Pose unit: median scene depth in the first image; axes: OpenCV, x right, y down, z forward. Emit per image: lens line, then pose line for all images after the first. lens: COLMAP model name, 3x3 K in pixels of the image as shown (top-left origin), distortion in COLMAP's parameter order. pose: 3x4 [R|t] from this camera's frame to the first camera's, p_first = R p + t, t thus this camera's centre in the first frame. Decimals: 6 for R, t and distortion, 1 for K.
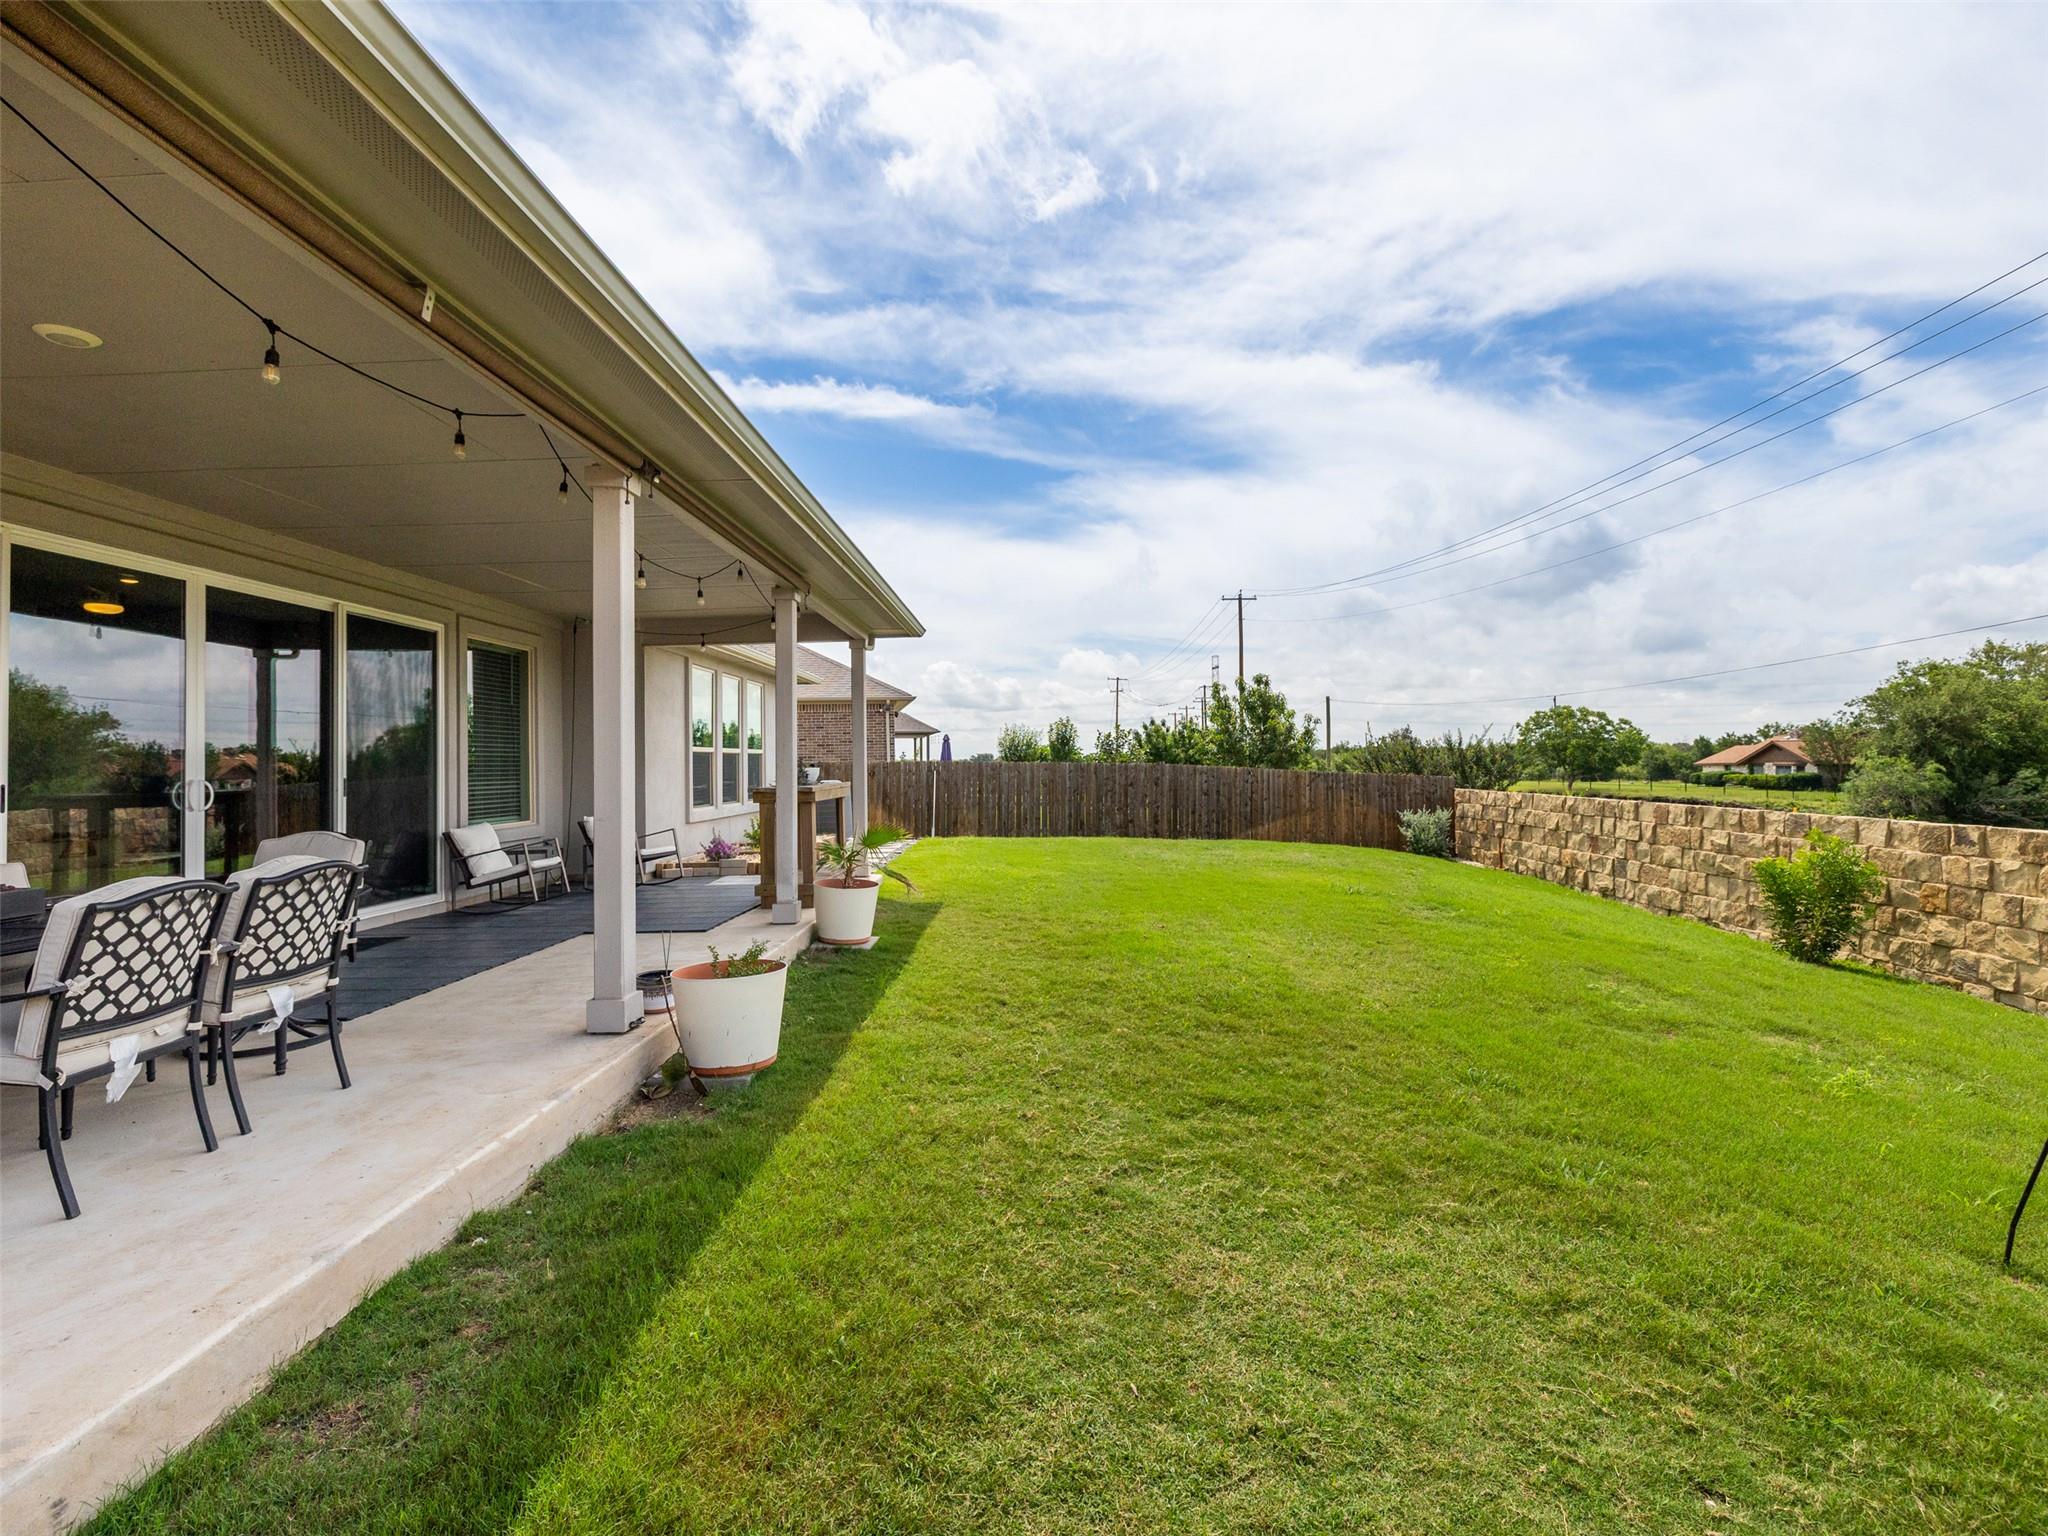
lens RADIAL K [[980.8, 0, 1018.4], [0, 980.8, 747.5], [0, 0, 1]] dist [-0.002634, -0.000012]
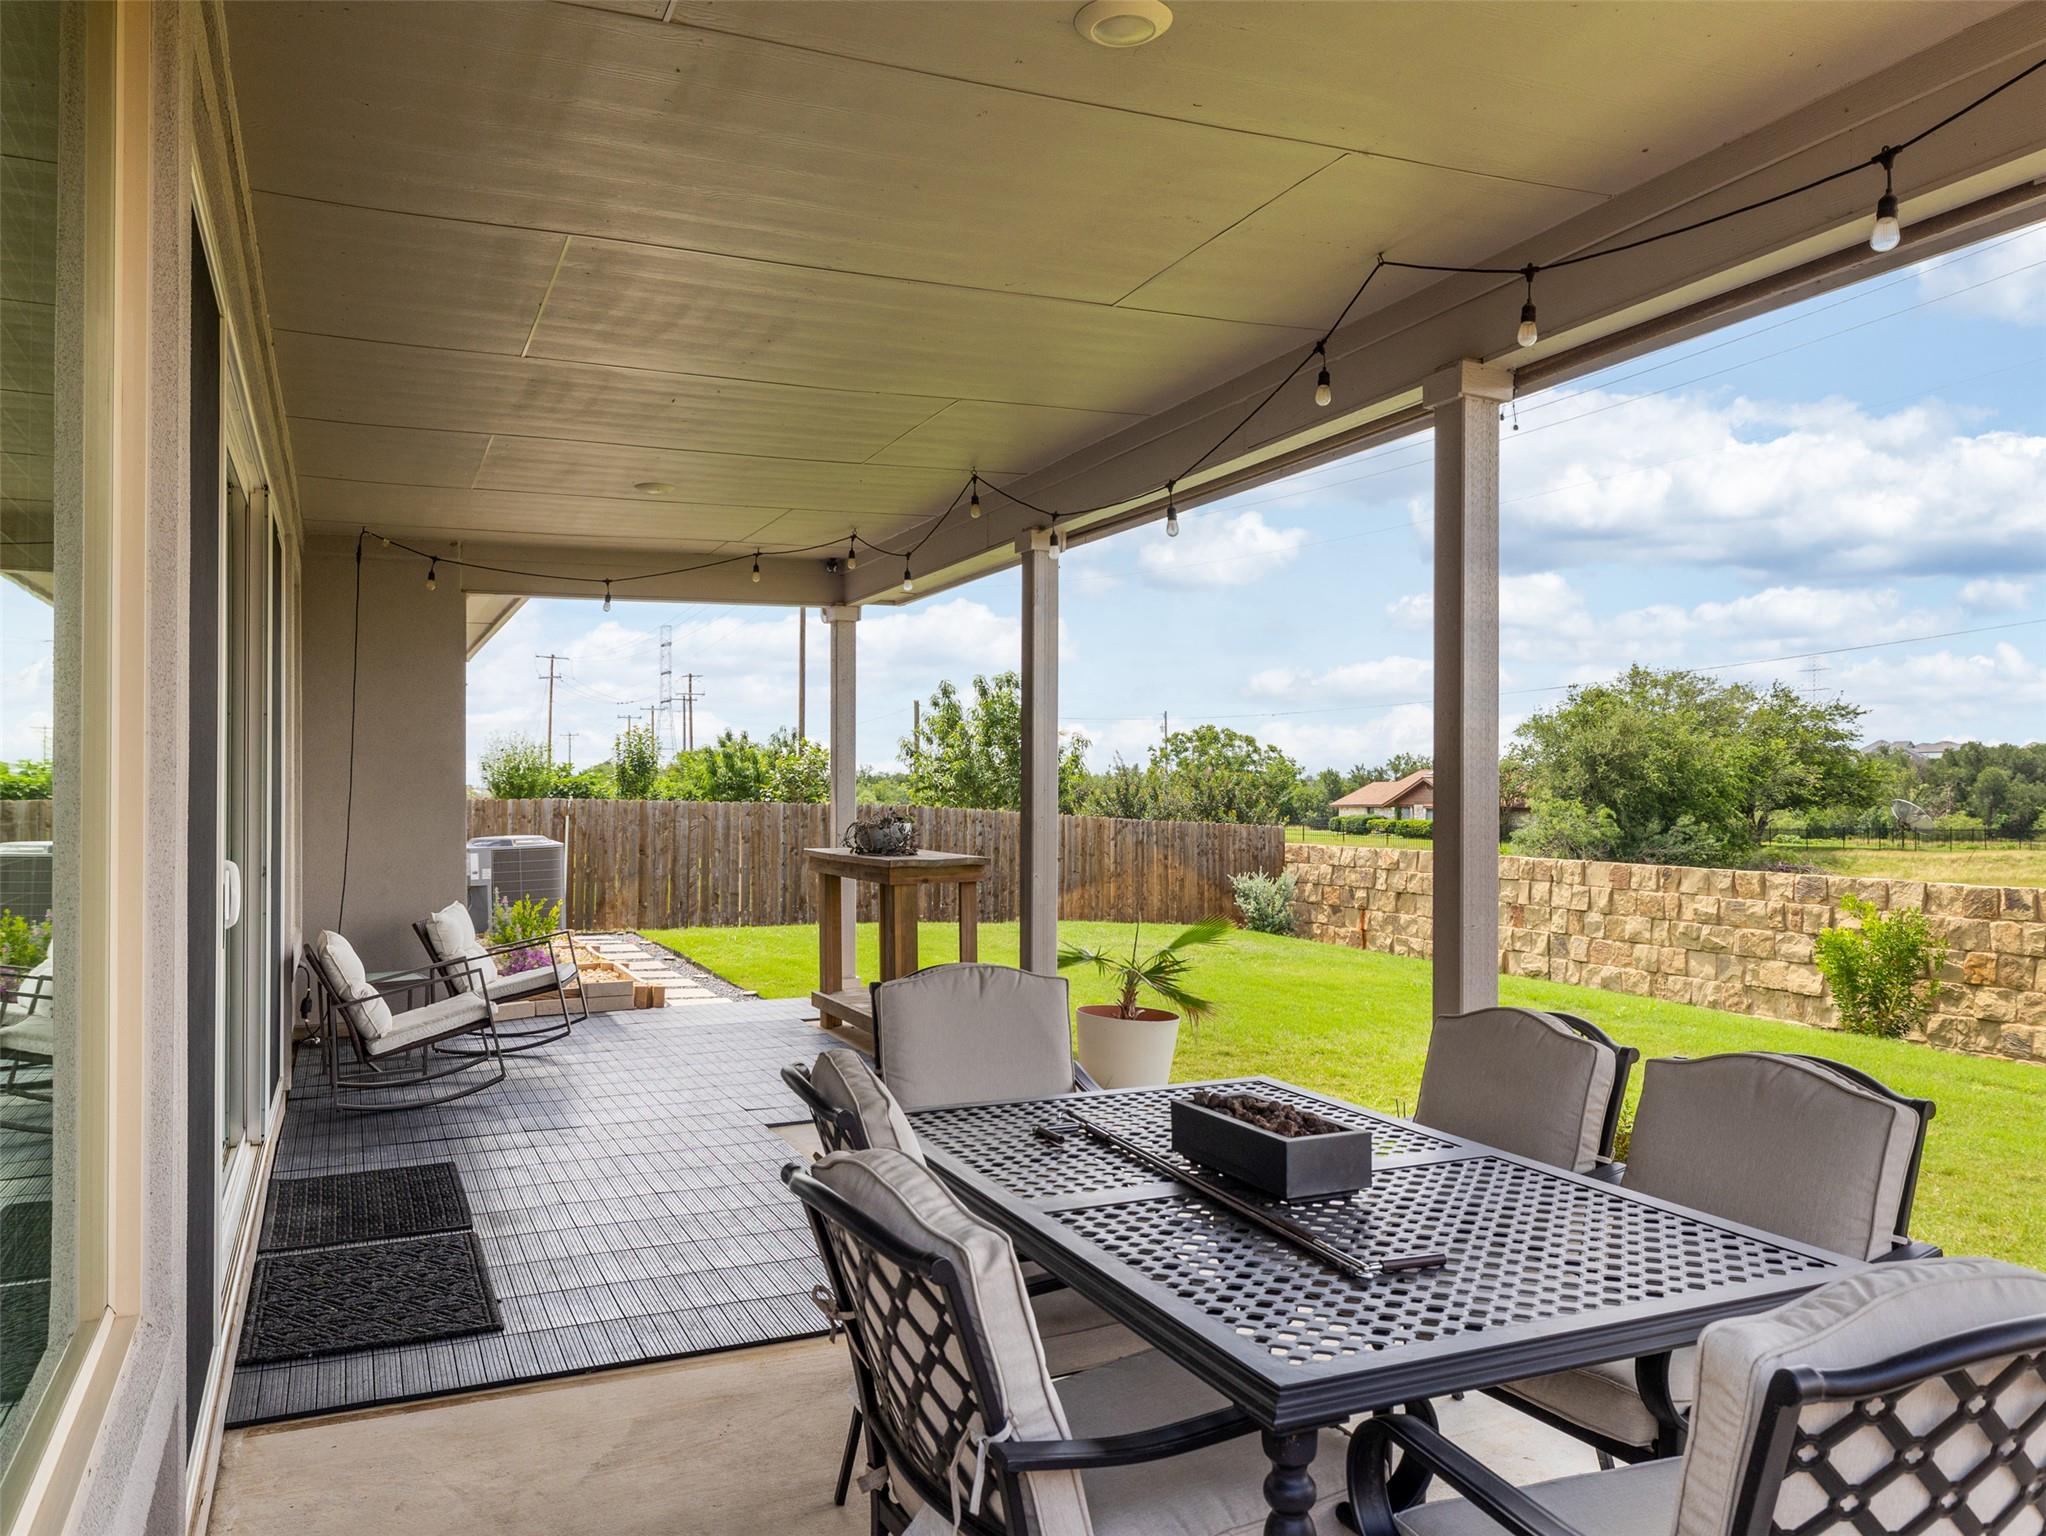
lens RADIAL K [[1544.2, 0, 1023.0], [0, 1544.2, 768.0], [0, 0, 1]] dist [-0.006302, -0.005016]
pose [[0.902131, 0.017873, 0.431093, -0.261291], [-0.016764, 0.999839, -0.006371, -0.003955], [-0.431137, -0.001480, 0.902285, 0.055040]]
